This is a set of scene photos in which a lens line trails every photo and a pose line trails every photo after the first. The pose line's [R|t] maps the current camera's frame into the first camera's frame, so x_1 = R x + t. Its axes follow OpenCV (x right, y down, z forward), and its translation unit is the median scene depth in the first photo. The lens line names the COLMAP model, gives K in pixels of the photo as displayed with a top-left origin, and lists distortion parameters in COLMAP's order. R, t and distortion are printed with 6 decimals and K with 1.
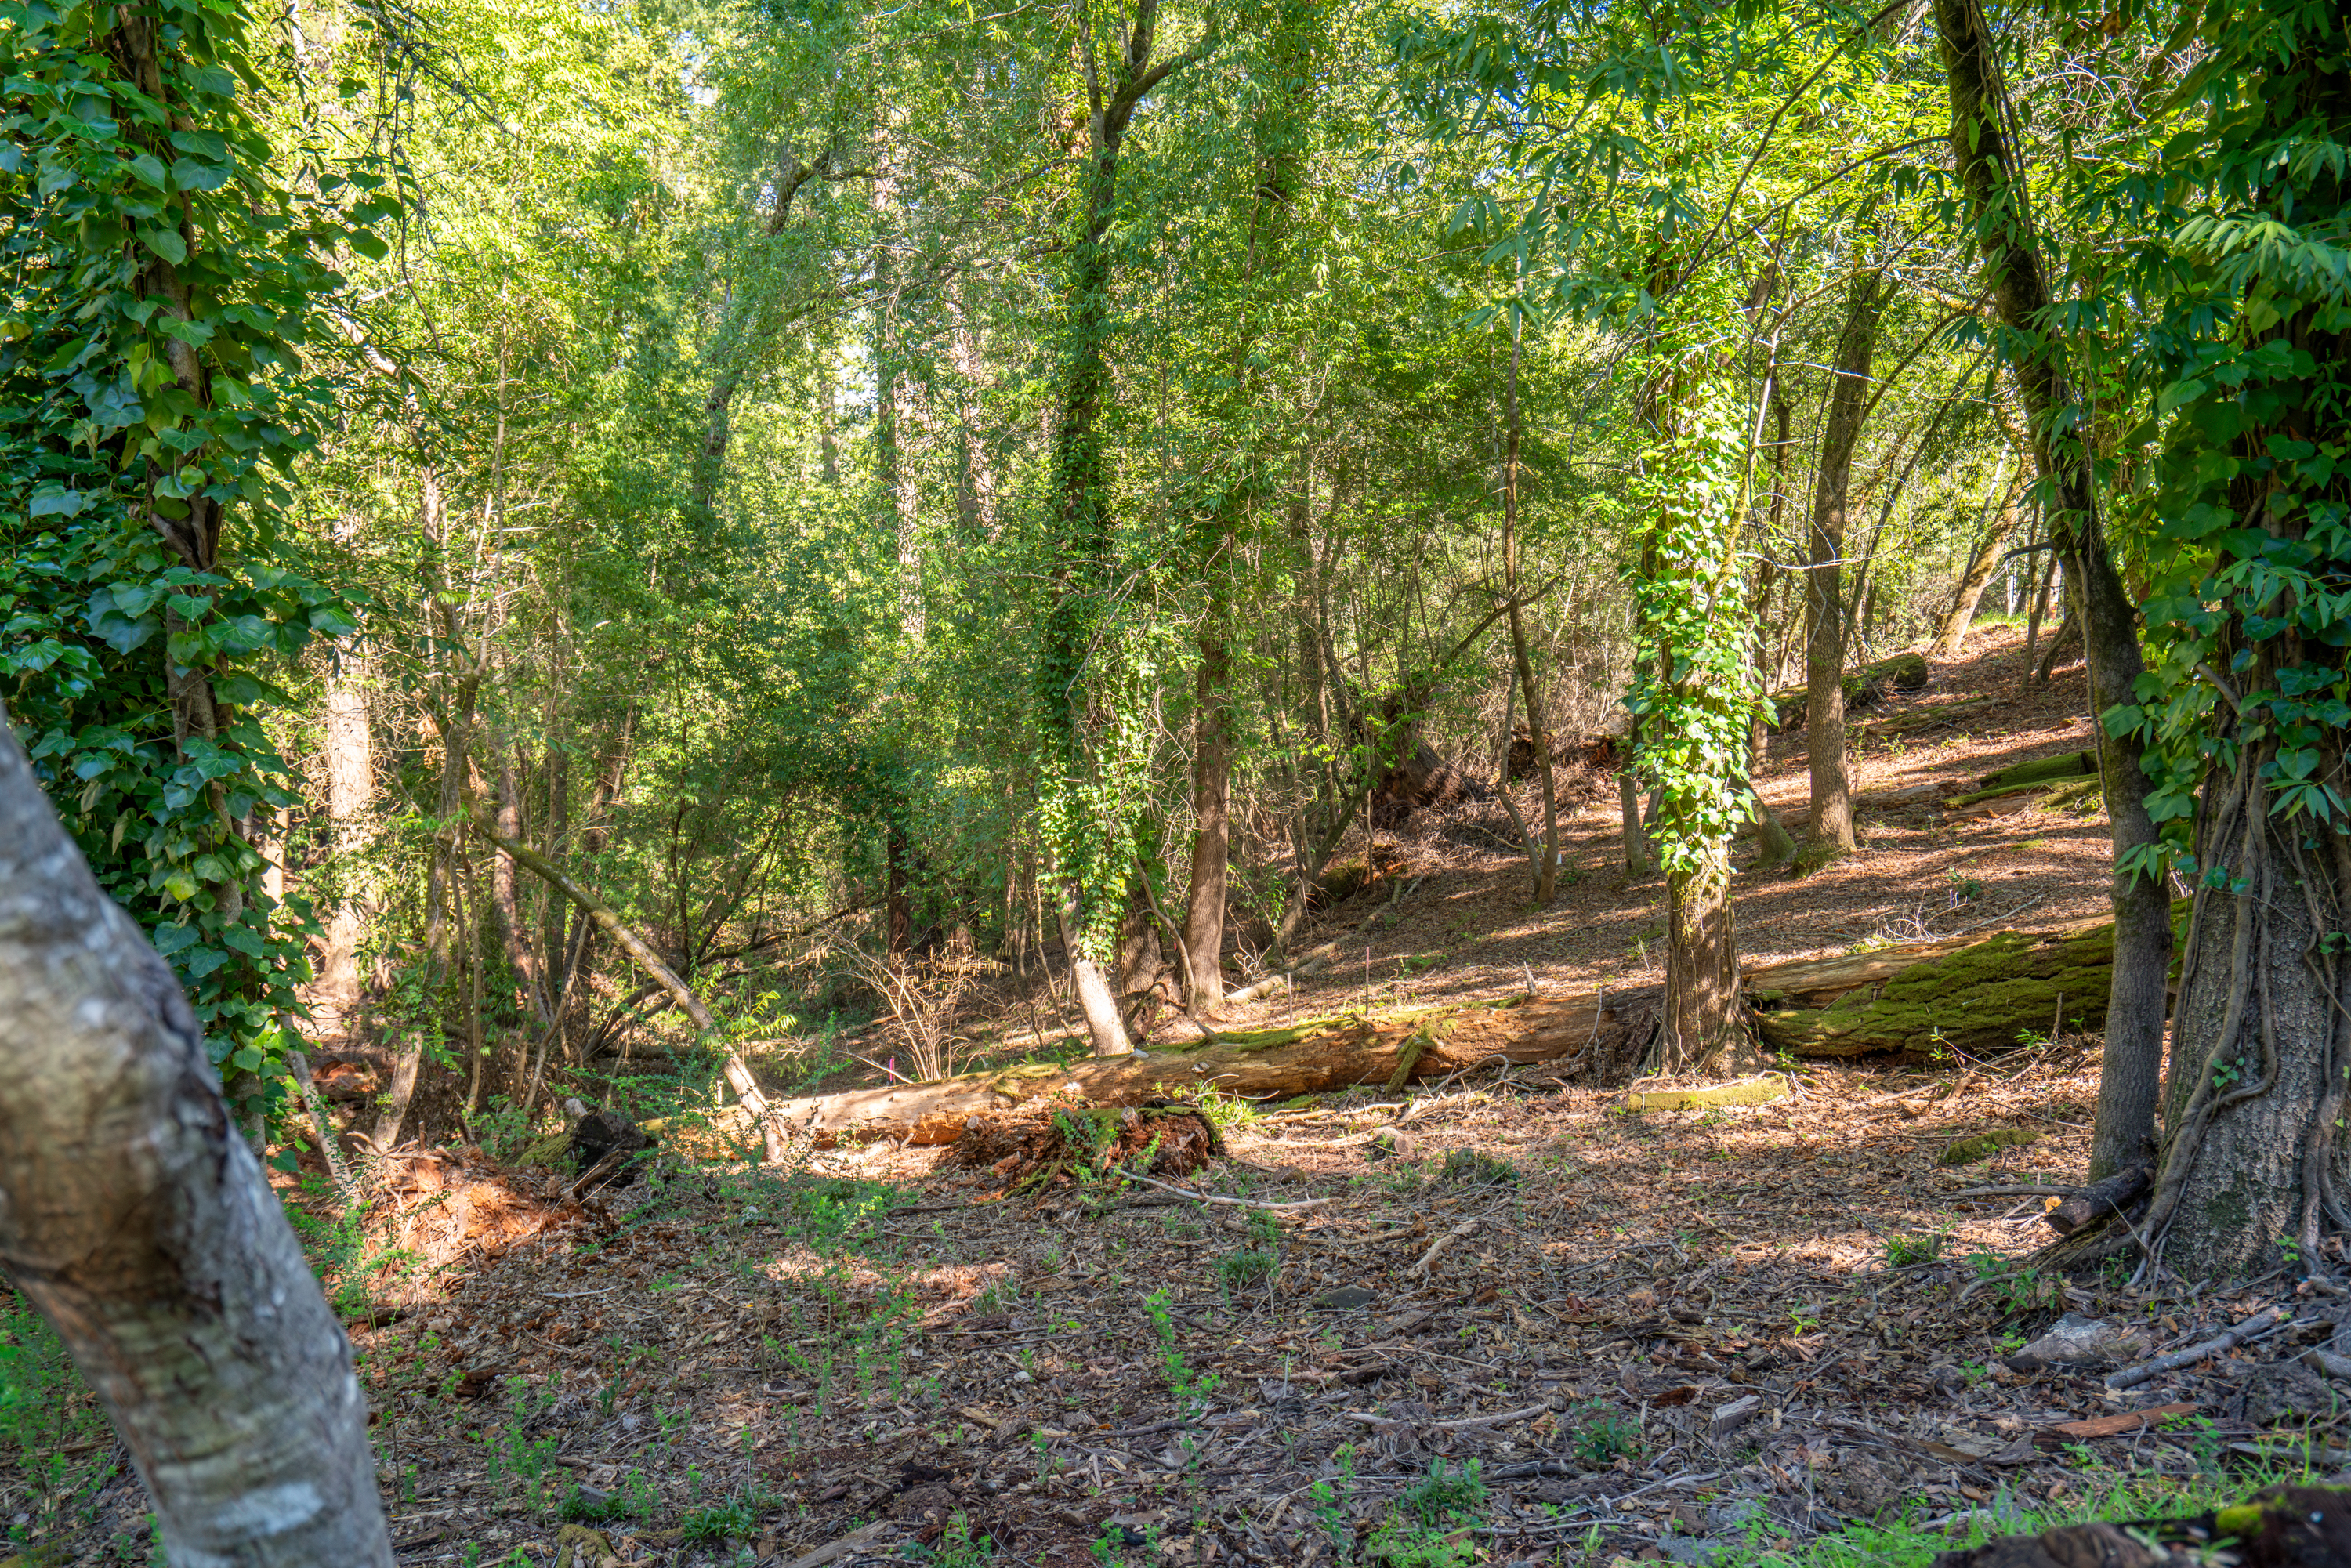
lens RADIAL K [[1688.0, 0, 1173.9], [0, 1688.0, 771.5], [0, 0, 1]] dist [0.034575, -0.001044]
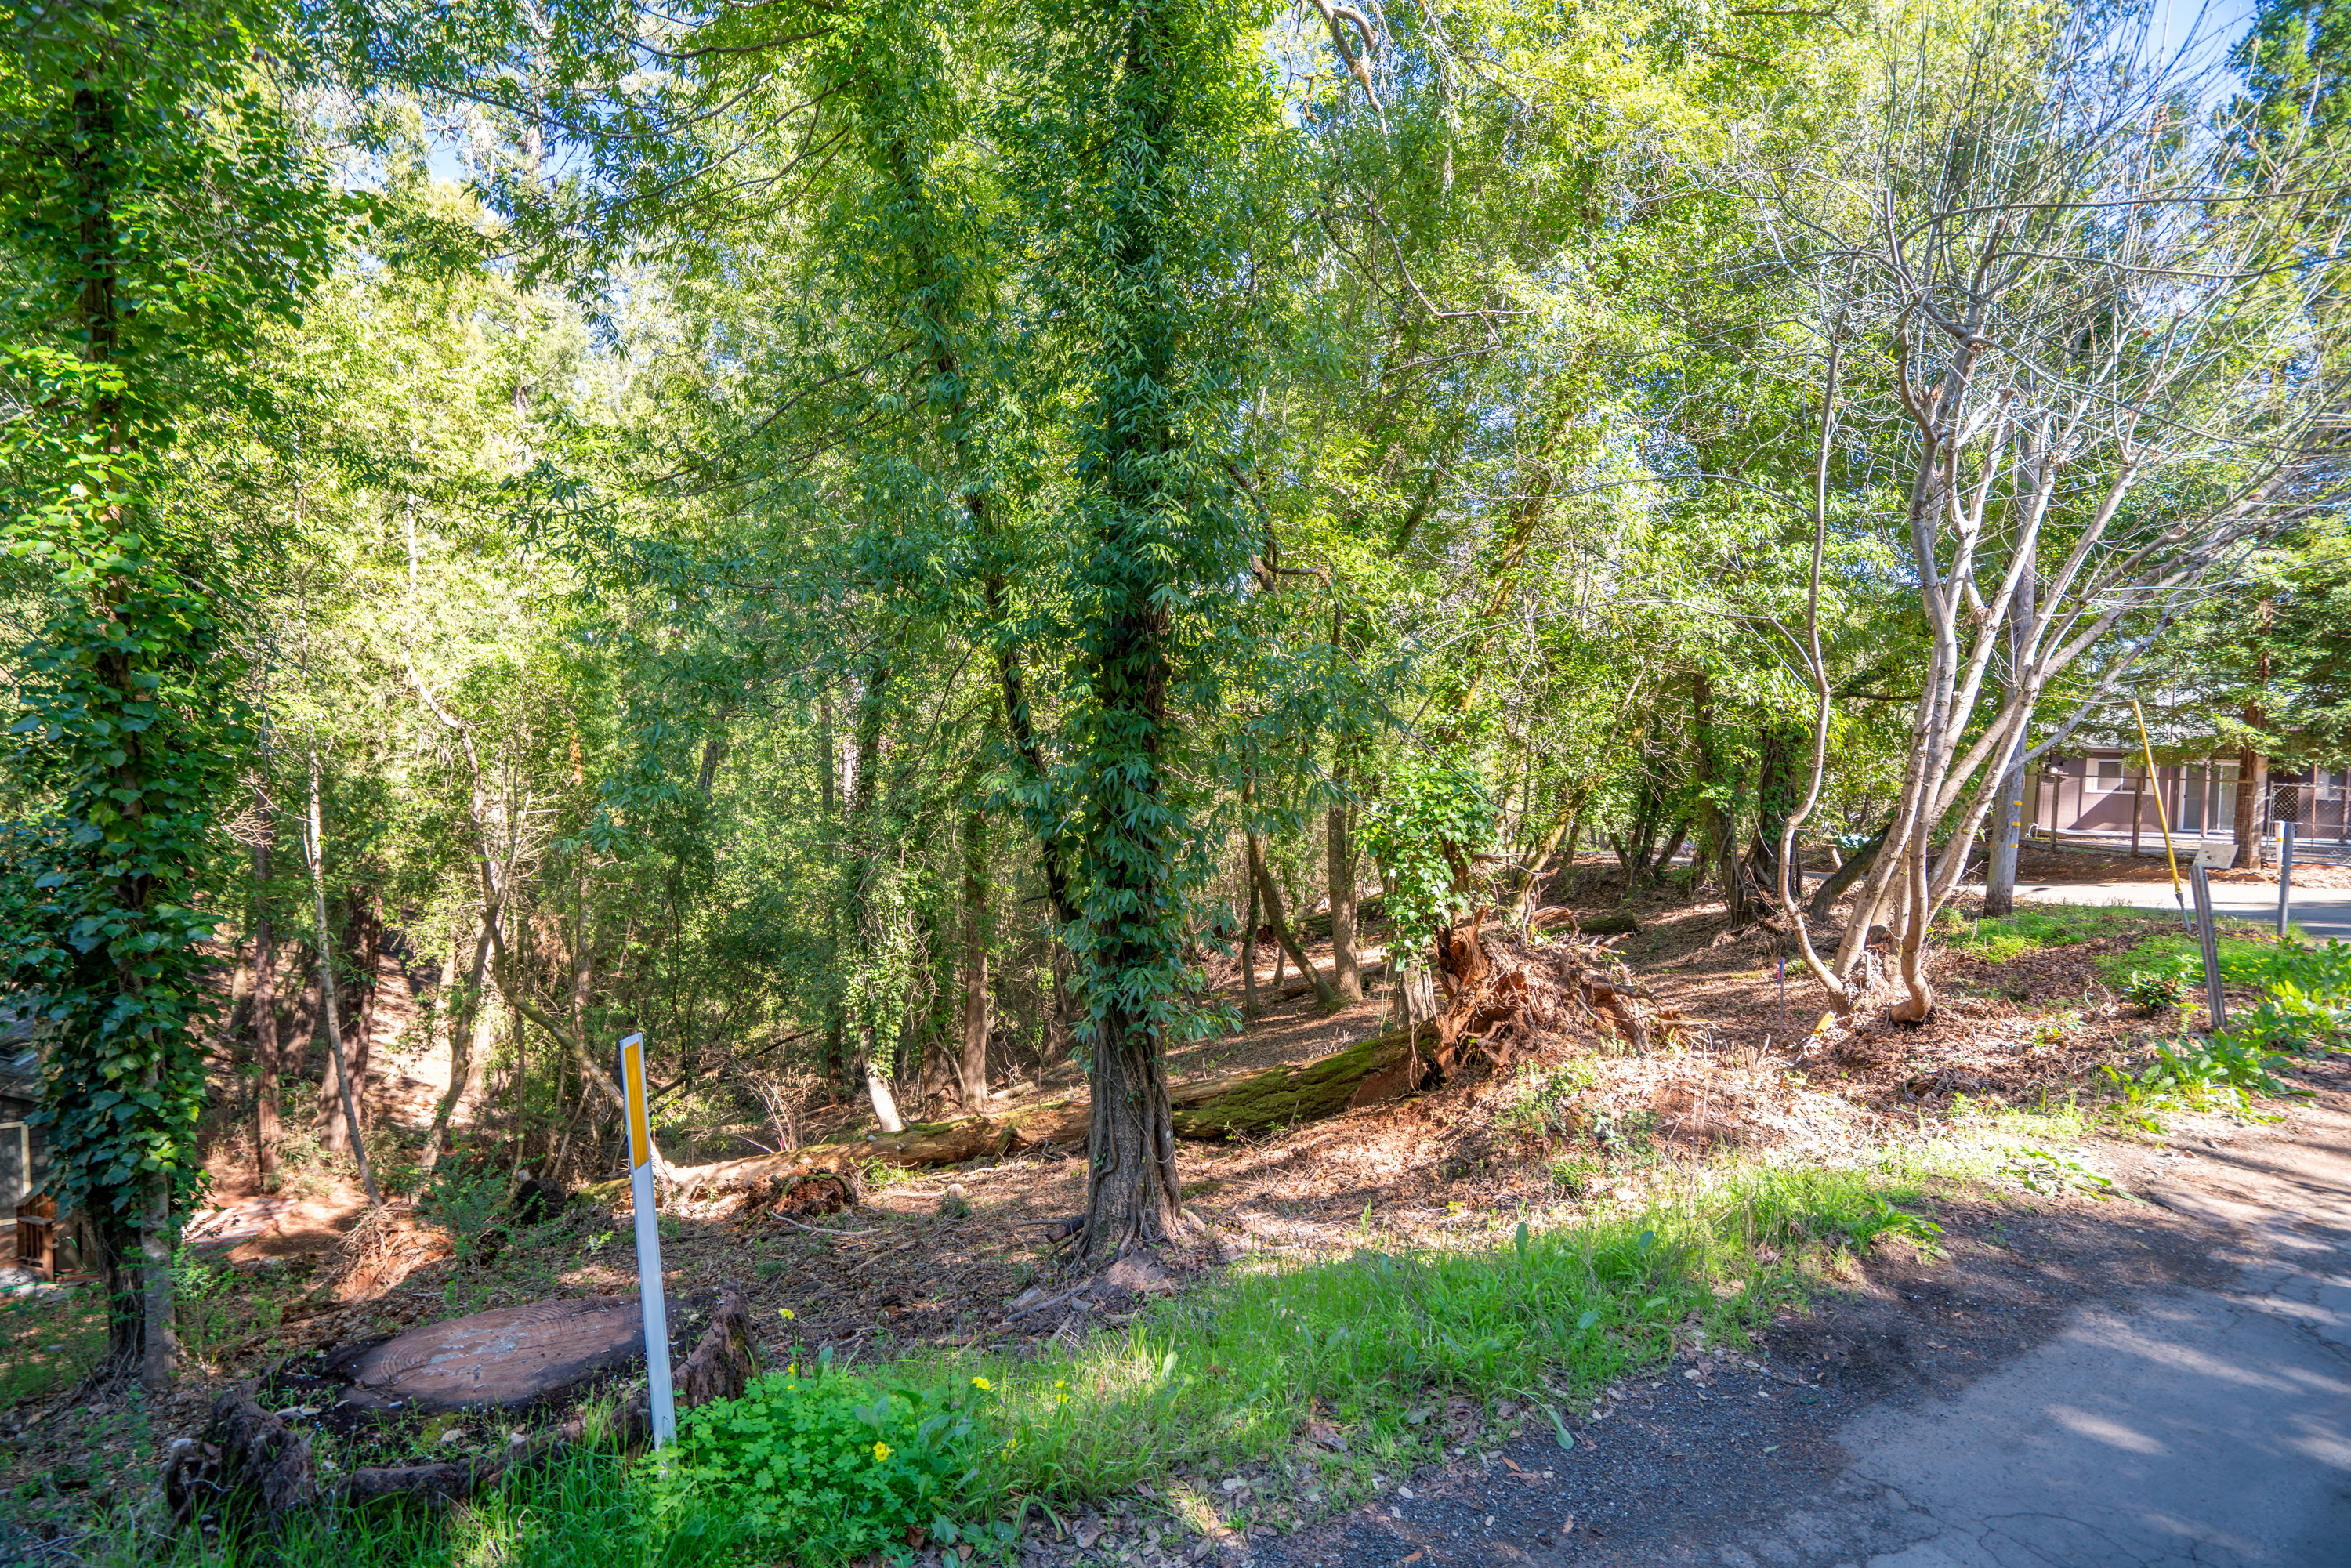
lens RADIAL K [[1123.4, 0, 1176.5], [0, 1123.4, 793.5], [0, 0, 1]] dist [-0.004814, 0.000440]
pose [[0.998966, -0.002299, 0.045404, 0.191292], [0.007641, 0.993002, -0.117846, -0.029540], [-0.044815, 0.118071, 0.991993, -0.115951]]
